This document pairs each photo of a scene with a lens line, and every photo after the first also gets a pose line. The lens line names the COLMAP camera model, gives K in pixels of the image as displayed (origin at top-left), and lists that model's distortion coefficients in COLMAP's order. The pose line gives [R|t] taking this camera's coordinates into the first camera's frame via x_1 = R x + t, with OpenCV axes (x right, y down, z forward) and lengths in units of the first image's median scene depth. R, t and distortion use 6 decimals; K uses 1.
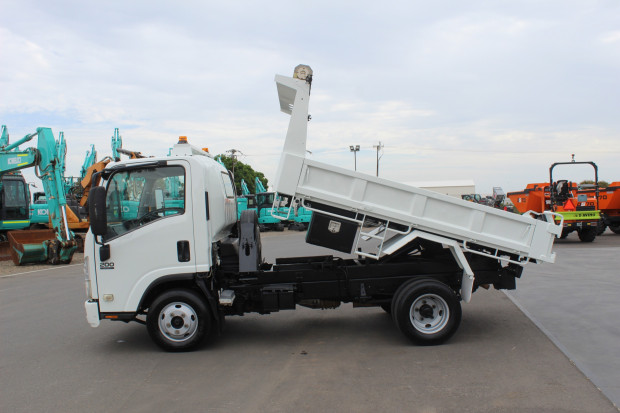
lens RADIAL K [[572.9, 0, 310.0], [0, 572.9, 206.5], [0, 0, 1]] dist [-0.135816, 0.125578]
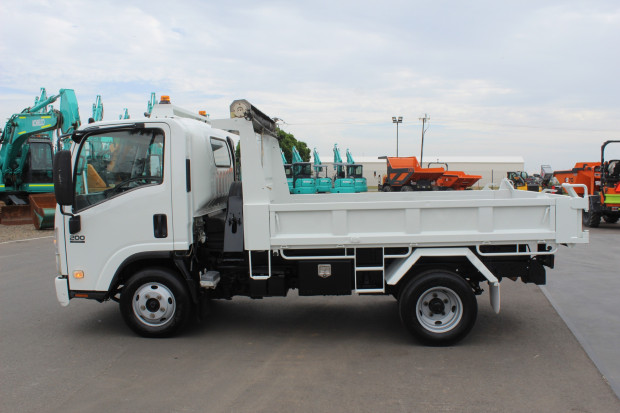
lens RADIAL K [[572.9, 0, 310.0], [0, 572.9, 206.5], [0, 0, 1]] dist [-0.135816, 0.125578]
pose [[0.996110, 0.036587, -0.080162, 0.077678], [-0.032458, 0.998108, 0.052215, -0.005382], [0.081921, -0.049410, 0.995413, 0.135834]]
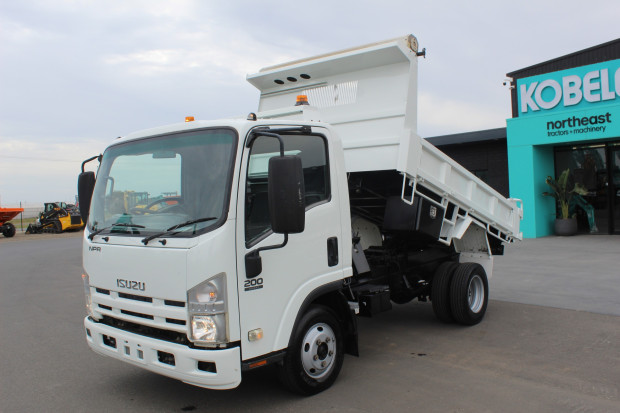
lens RADIAL K [[572.9, 0, 310.0], [0, 572.9, 206.5], [0, 0, 1]] dist [-0.135816, 0.125578]
pose [[0.663451, -0.011034, 0.748138, -0.770231], [0.026721, 0.999603, -0.008954, 0.025667], [-0.747742, 0.025932, 0.663482, 0.515322]]
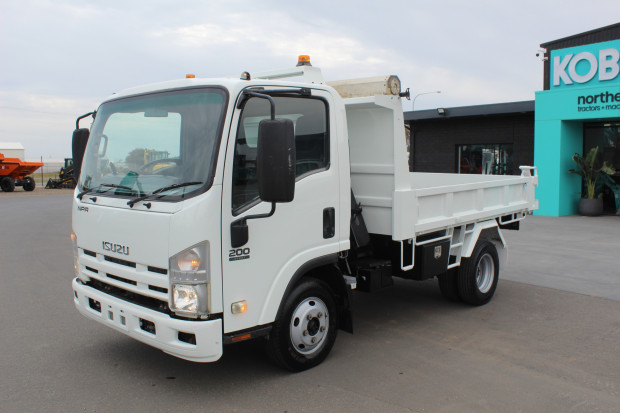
lens RADIAL K [[572.9, 0, 310.0], [0, 572.9, 206.5], [0, 0, 1]] dist [-0.135816, 0.125578]
pose [[0.697037, -0.024804, 0.716606, -0.717258], [-0.017389, 0.998523, 0.051476, 0.022378], [-0.716825, -0.048342, 0.695576, 0.516207]]
